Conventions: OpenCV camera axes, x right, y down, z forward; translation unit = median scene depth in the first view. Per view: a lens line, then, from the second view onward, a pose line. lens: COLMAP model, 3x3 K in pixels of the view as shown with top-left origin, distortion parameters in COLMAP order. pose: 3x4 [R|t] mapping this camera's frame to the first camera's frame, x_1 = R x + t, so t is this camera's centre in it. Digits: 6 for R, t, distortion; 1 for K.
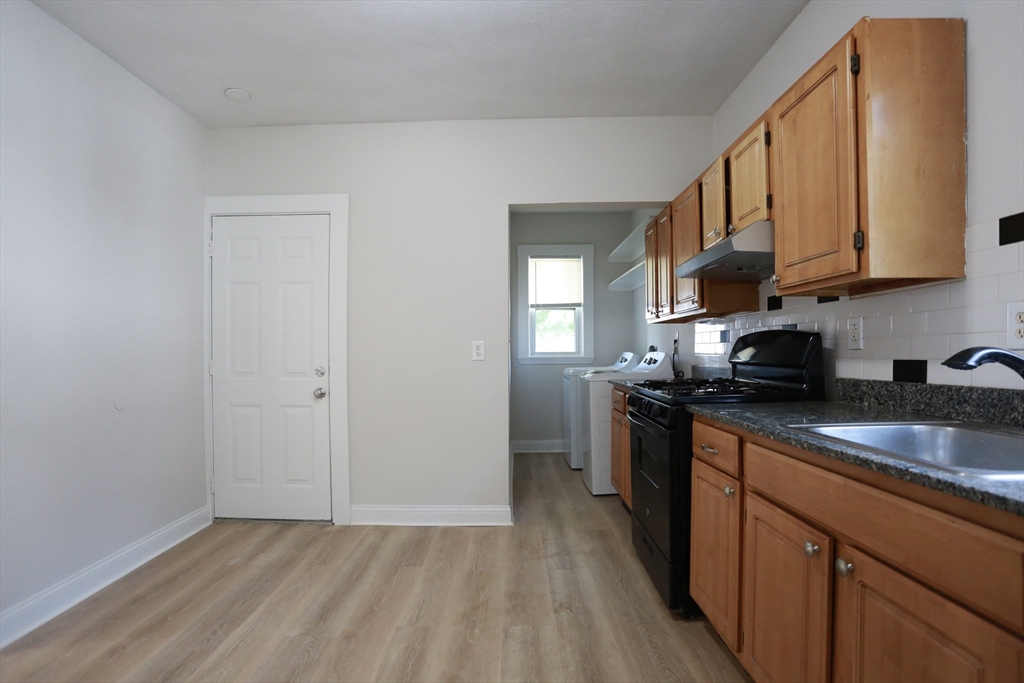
lens RADIAL K [[513.8, 0, 510.4], [0, 513.8, 352.2], [0, 0, 1]] dist [-0.058606, 0.022446]
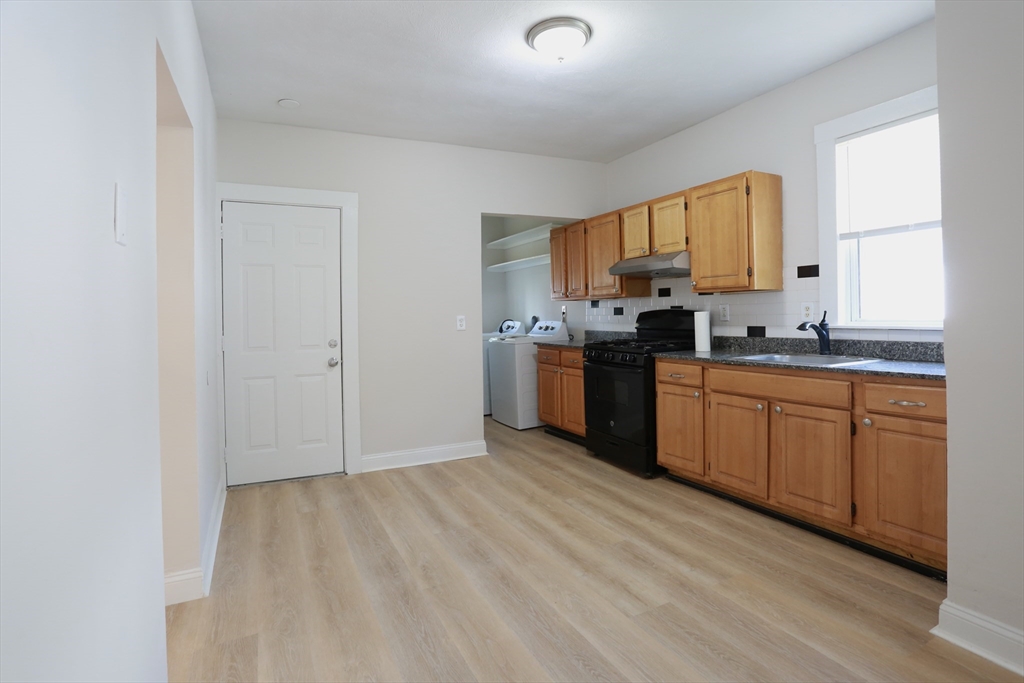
lens RADIAL K [[514.1, 0, 510.5], [0, 514.1, 312.3], [0, 0, 1]] dist [-0.057495, 0.016615]
pose [[0.891441, -0.007313, 0.453078, -0.543290], [0.012142, 0.999896, -0.007750, -0.019492], [-0.452975, 0.012410, 0.891437, -0.216075]]
